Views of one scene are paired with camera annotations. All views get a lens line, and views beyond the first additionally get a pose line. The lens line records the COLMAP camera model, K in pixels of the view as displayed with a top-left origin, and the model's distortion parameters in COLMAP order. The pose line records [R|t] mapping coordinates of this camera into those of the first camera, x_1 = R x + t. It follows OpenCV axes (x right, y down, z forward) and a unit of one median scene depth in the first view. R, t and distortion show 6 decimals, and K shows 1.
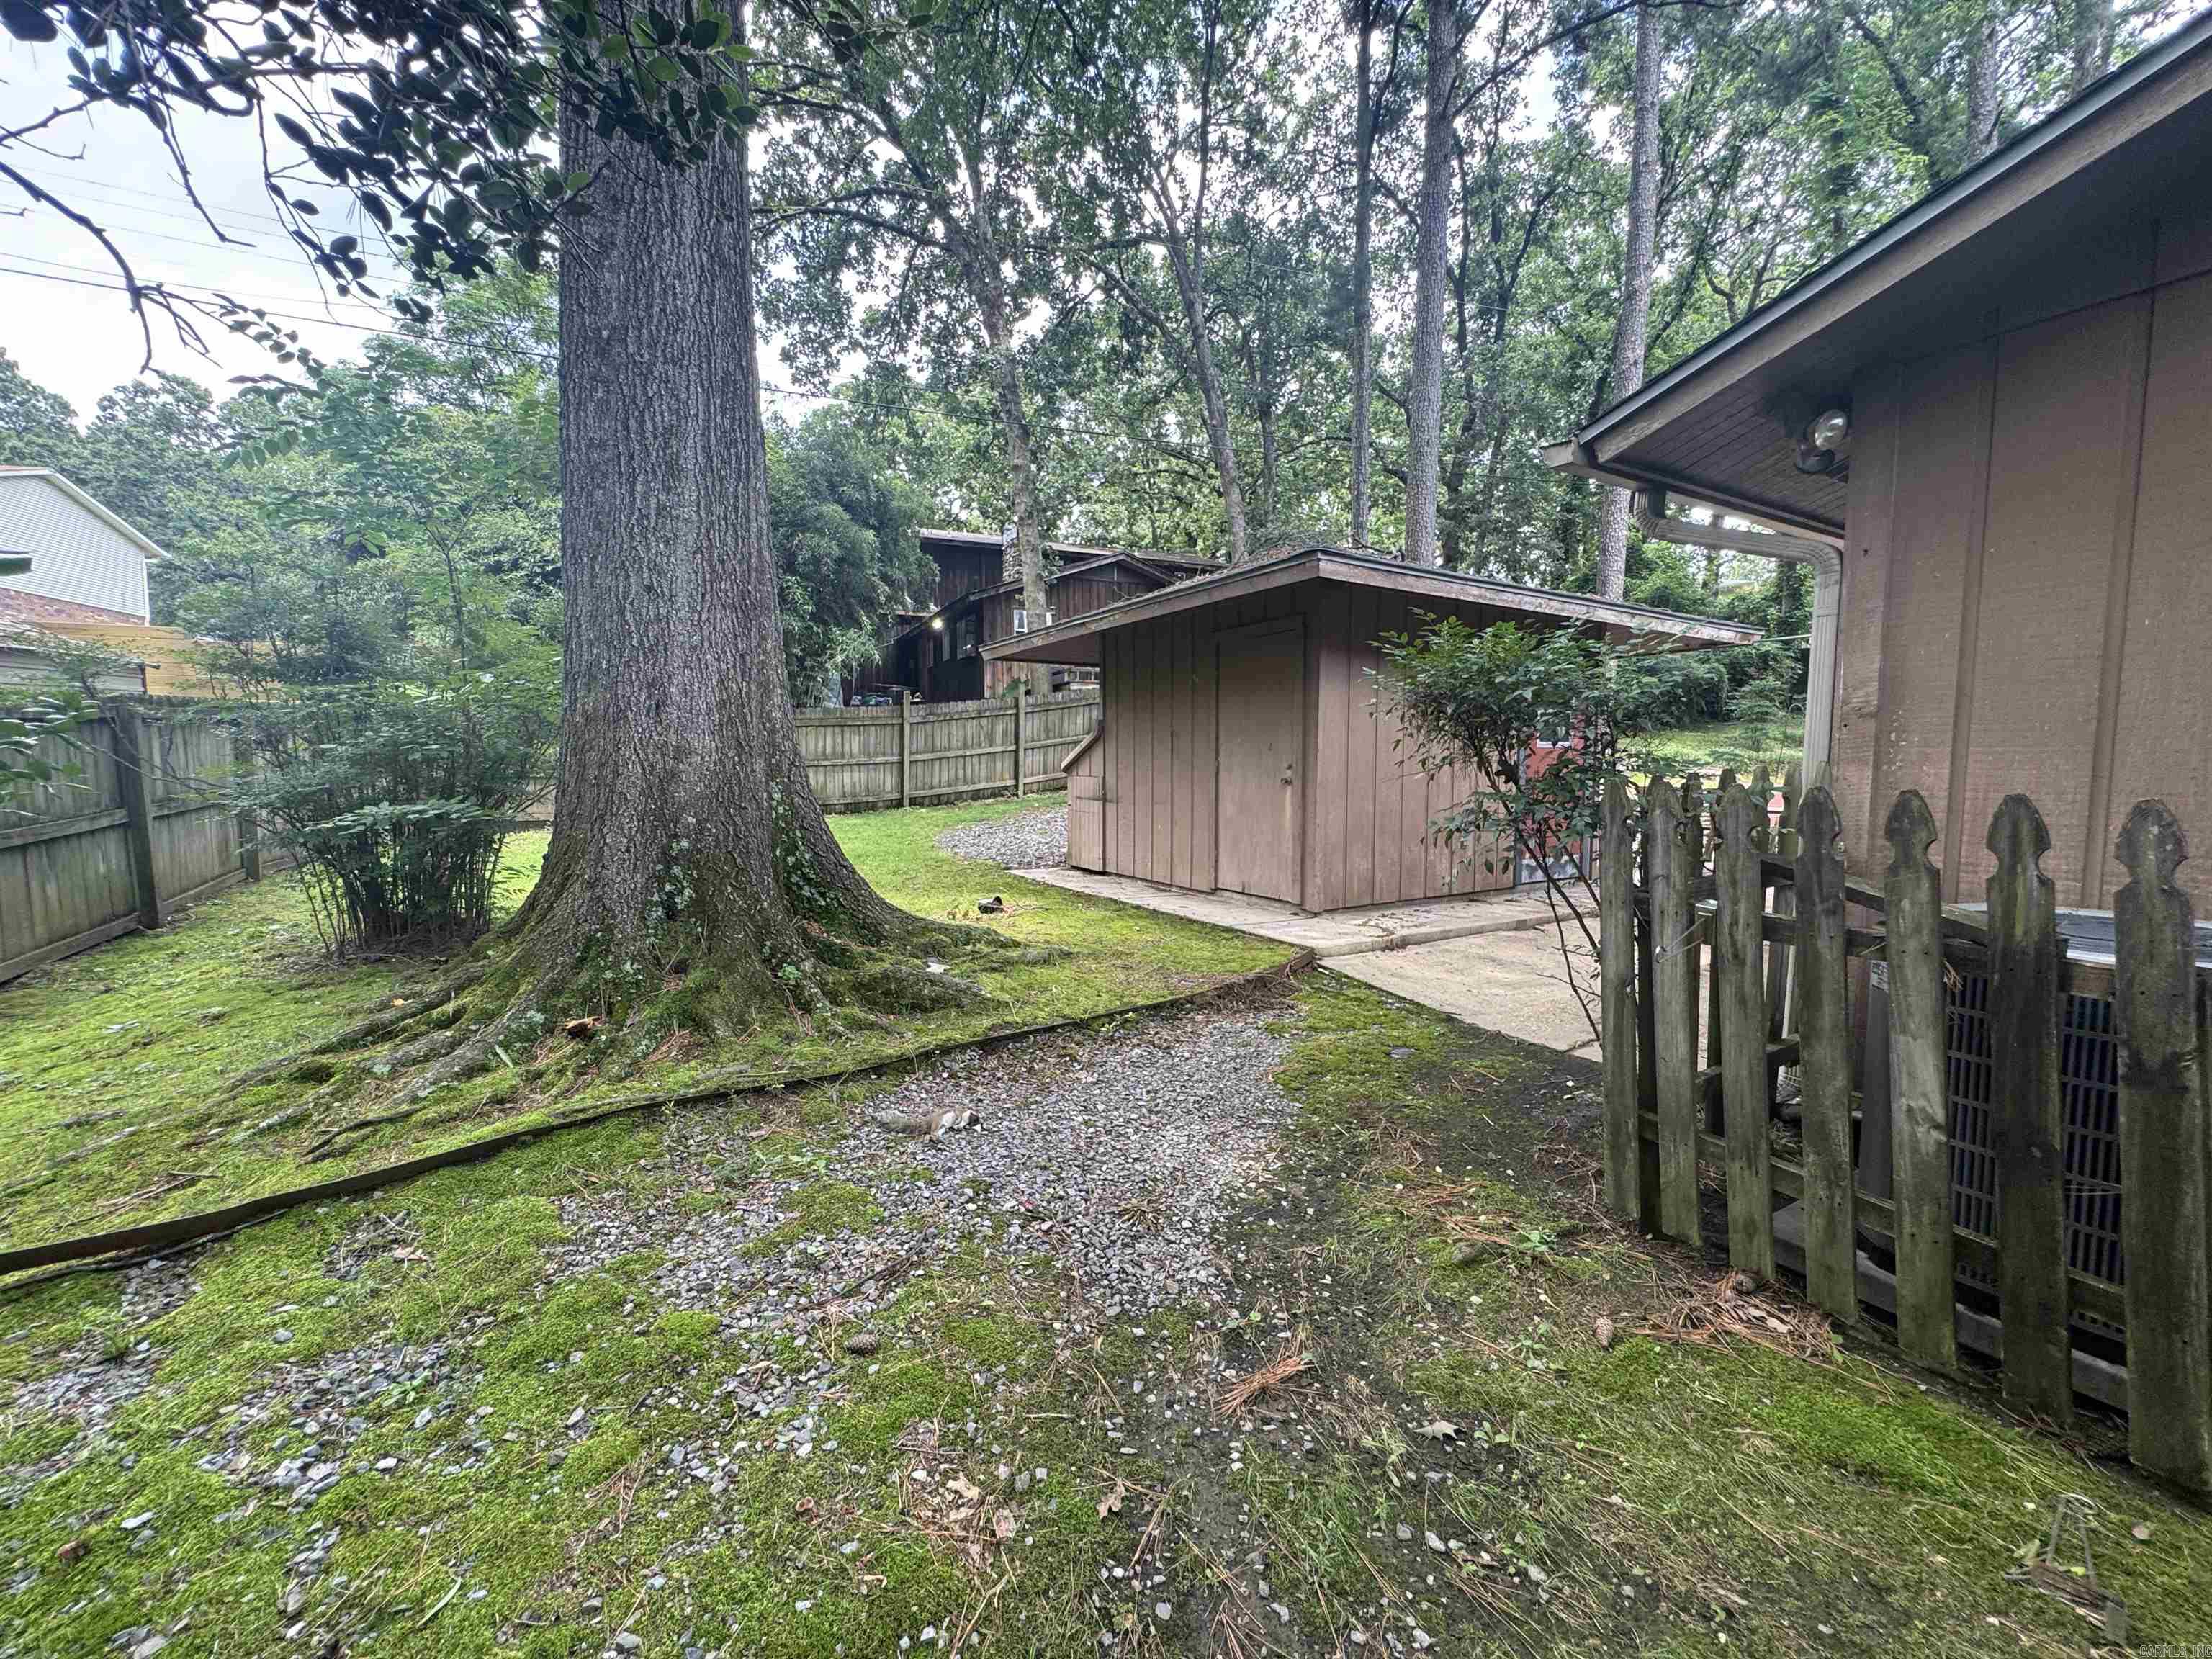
lens RADIAL K [[879.5, 0, 1106.0], [0, 879.5, 829.5], [0, 0, 1]] dist [-0.002625, -0.000286]
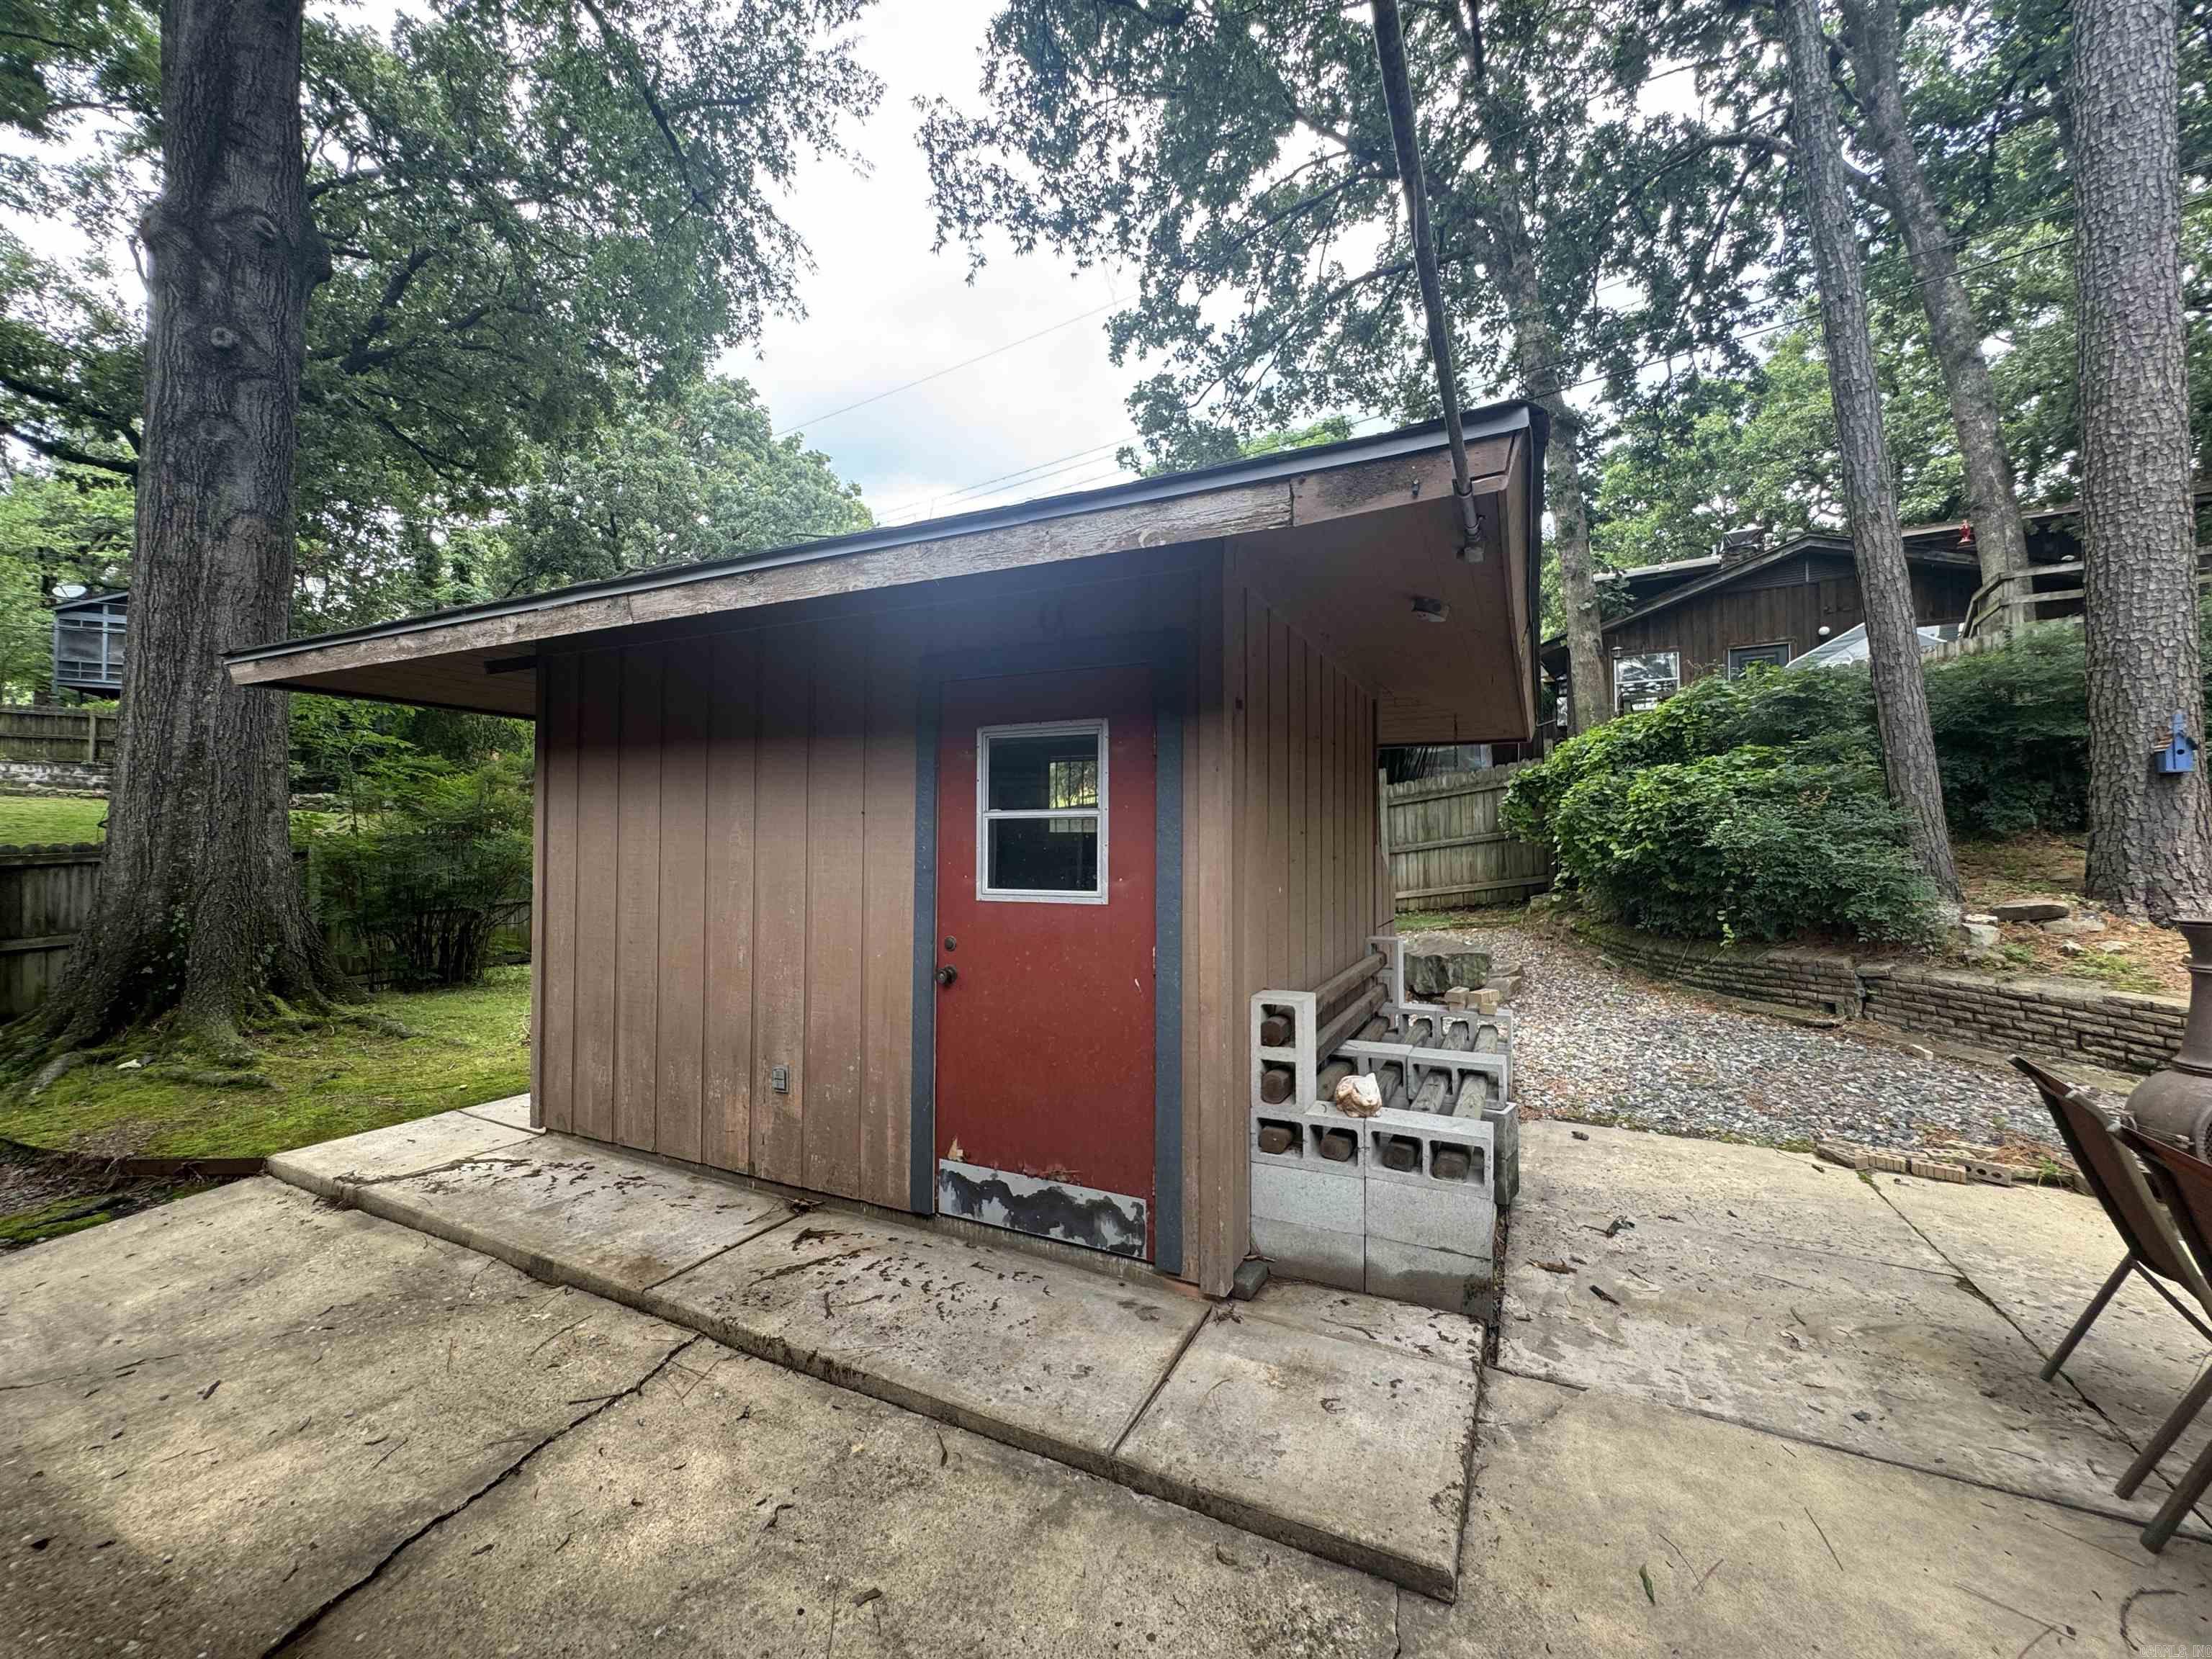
lens RADIAL K [[885.2, 0, 1104.2], [0, 885.2, 826.2], [0, 0, 1]] dist [-0.003335, 0.000156]
pose [[0.538448, -0.014131, -0.842540, 0.278439], [-0.069305, 0.995729, -0.060991, -0.033920], [0.839804, 0.091233, 0.535169, 0.257392]]
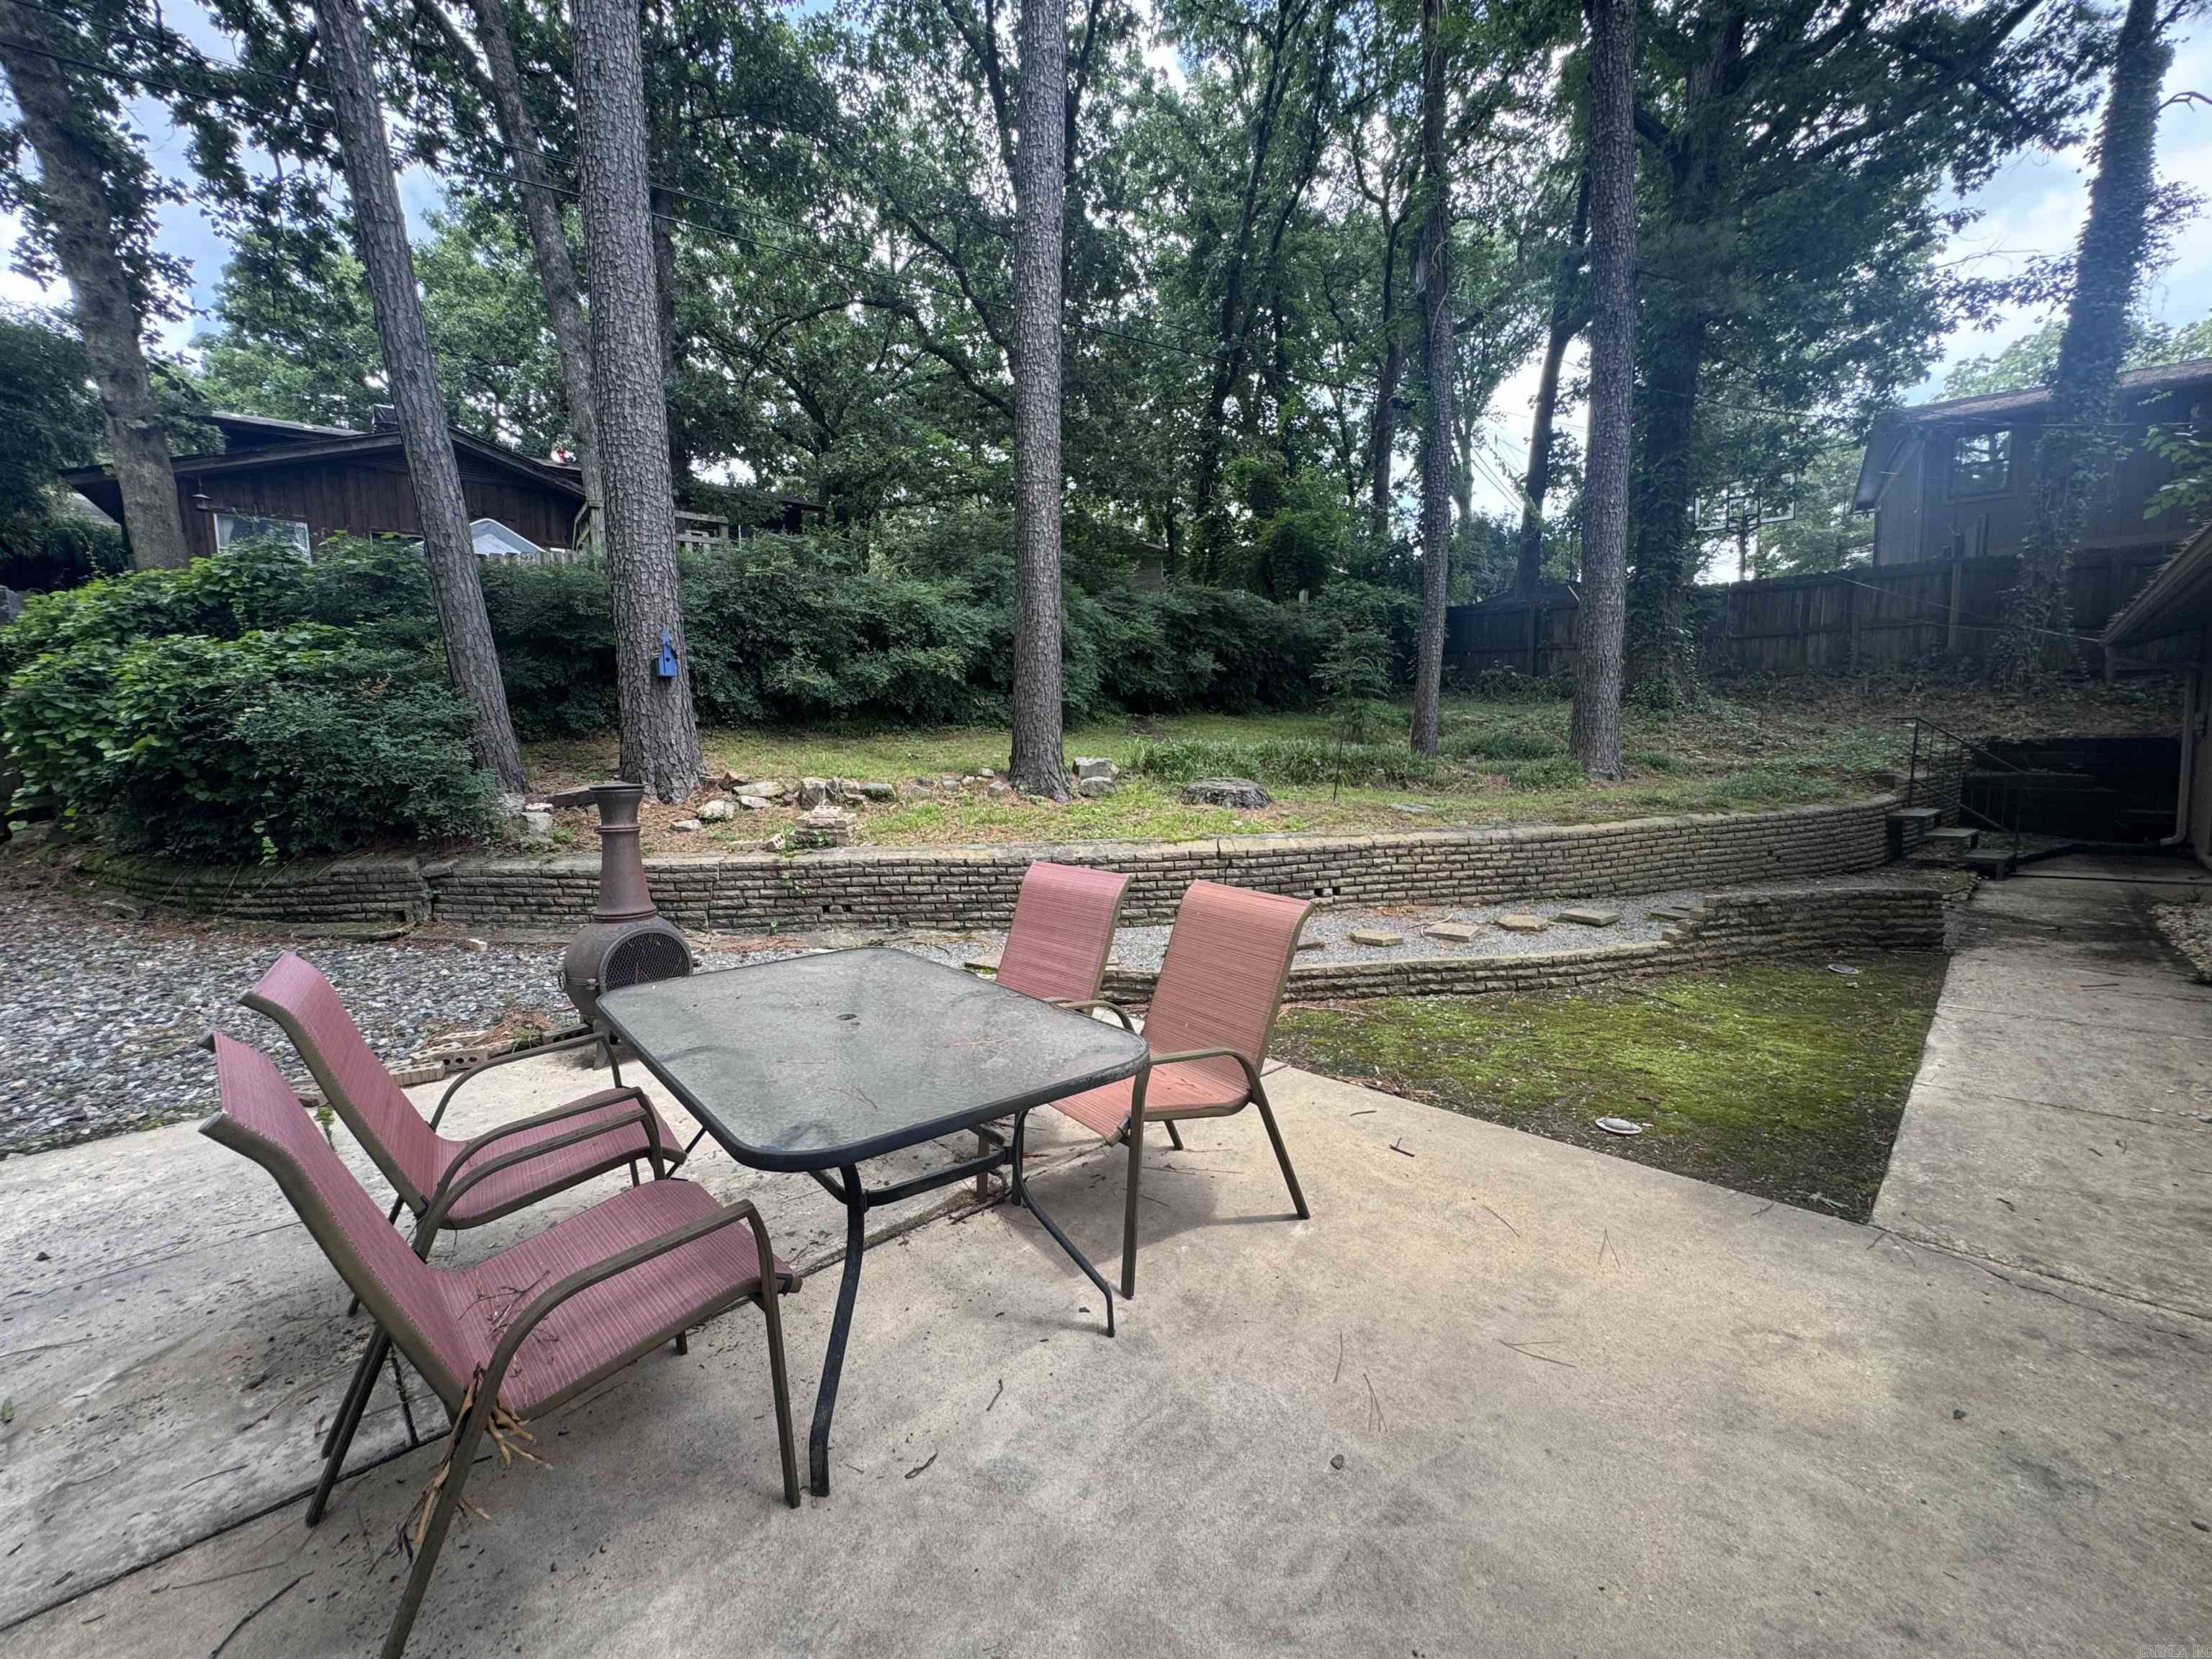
lens RADIAL K [[885.2, 0, 1104.2], [0, 885.2, 826.2], [0, 0, 1]] dist [-0.003335, 0.000156]
pose [[0.971785, -0.038070, 0.232774, 0.305670], [0.037080, 0.999275, 0.008630, -0.030317], [-0.232934, 0.000244, 0.972493, 0.308867]]
